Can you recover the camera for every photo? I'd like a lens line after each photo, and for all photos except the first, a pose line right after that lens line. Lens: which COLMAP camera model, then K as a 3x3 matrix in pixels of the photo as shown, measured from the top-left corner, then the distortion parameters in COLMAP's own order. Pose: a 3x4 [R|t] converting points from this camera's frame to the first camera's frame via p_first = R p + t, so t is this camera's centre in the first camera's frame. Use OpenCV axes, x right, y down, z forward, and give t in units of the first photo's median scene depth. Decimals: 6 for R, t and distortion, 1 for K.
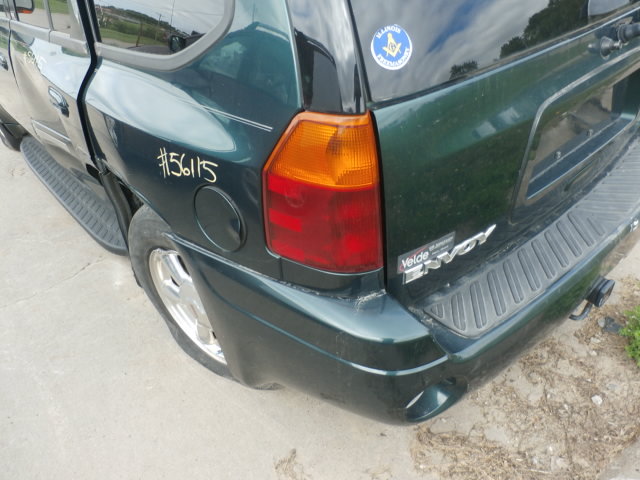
lens RADIAL K [[471.9, 0, 320.0], [0, 471.9, 240.0], [0, 0, 1]] dist [-0.056018, 0.045746]
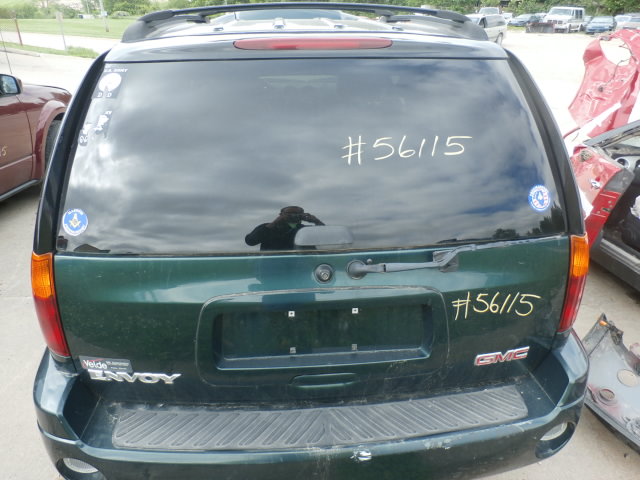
lens RADIAL K [[471.9, 0, 320.0], [0, 471.9, 240.0], [0, 0, 1]] dist [-0.056018, 0.045746]
pose [[0.805876, 0.326124, -0.494172, 1.273825], [-0.401143, 0.914618, -0.050575, -0.482413], [0.435485, 0.238991, 0.867892, 0.016134]]
